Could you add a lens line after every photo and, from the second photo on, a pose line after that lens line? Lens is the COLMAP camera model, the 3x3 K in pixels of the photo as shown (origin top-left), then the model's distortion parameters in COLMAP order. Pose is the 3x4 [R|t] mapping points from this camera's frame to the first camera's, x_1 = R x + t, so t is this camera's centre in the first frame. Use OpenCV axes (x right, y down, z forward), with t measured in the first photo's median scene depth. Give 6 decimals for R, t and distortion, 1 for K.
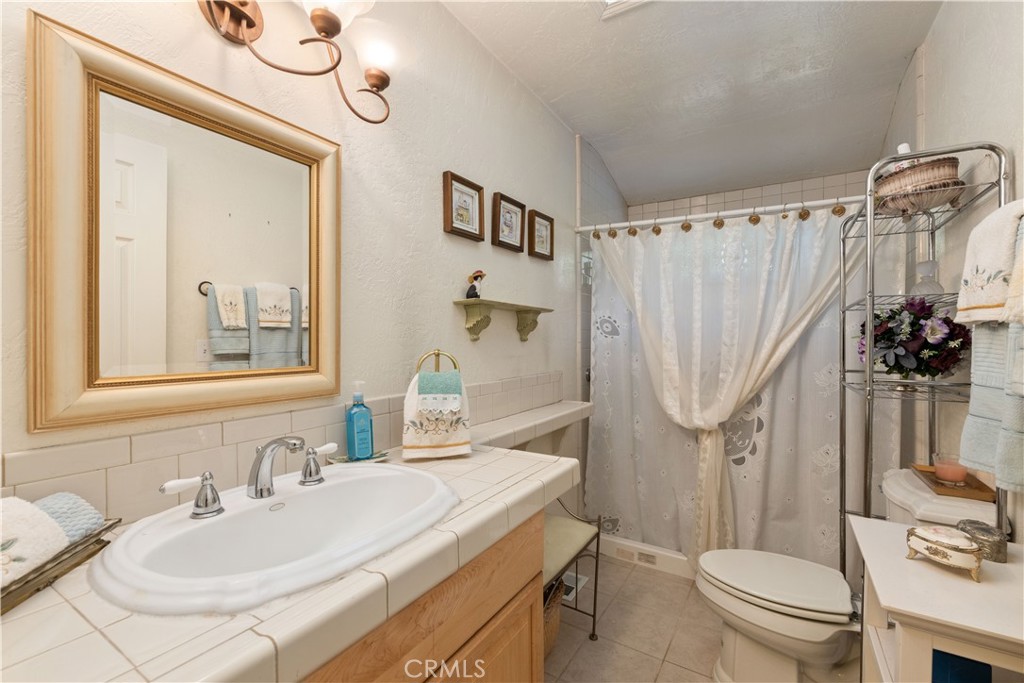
lens RADIAL K [[445.9, 0, 517.1], [0, 445.9, 338.8], [0, 0, 1]] dist [0.001040, 0.000122]
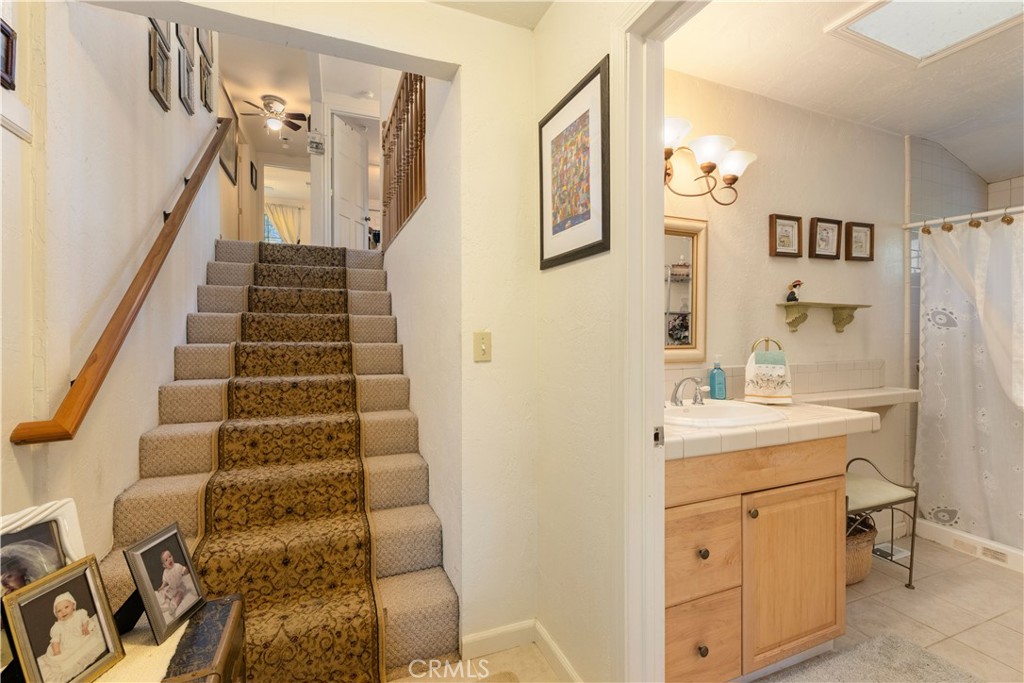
lens RADIAL K [[457.2, 0, 515.9], [0, 457.2, 337.3], [0, 0, 1]] dist [-0.000495, -0.000095]
pose [[0.810840, 0.007356, -0.585221, 0.031909], [0.001367, 0.999894, 0.014462, -0.000365], [0.585266, -0.012527, 0.810745, -0.578502]]
